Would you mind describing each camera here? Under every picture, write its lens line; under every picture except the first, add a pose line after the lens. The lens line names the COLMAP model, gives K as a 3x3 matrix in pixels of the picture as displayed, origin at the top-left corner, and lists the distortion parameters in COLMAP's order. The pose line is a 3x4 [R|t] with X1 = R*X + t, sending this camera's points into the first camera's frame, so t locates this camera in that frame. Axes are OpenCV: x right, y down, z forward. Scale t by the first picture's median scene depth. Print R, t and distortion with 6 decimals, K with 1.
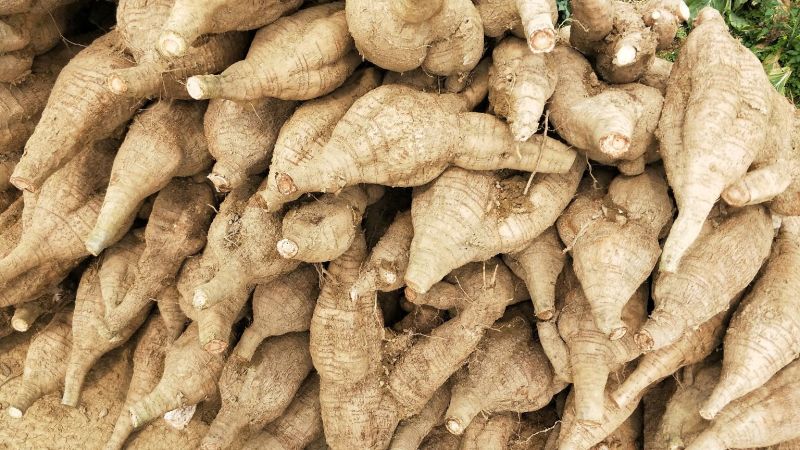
lens RADIAL K [[617.2, 0, 410.8], [0, 617.2, 207.1], [0, 0, 1]] dist [0.088201, -0.173945]
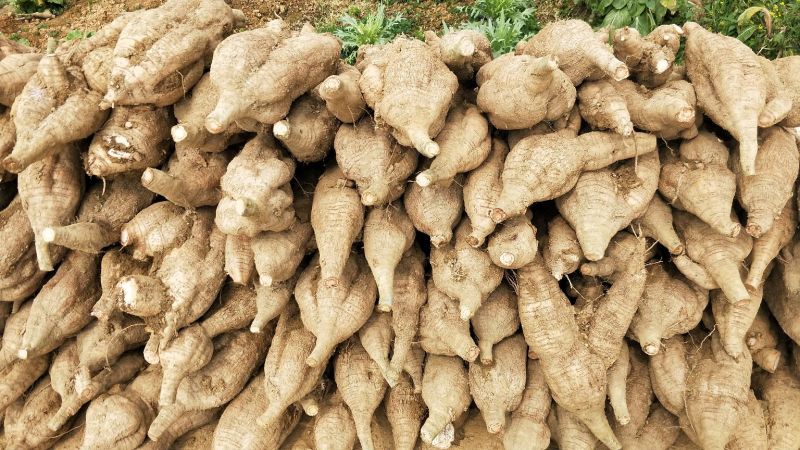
lens RADIAL K [[617.2, 0, 410.8], [0, 617.2, 207.1], [0, 0, 1]] dist [0.088201, -0.173945]
pose [[0.931963, -0.359710, 0.045315, -0.412262], [0.362095, 0.917201, -0.166221, 0.107792], [0.018228, 0.171320, 0.985047, -0.467315]]
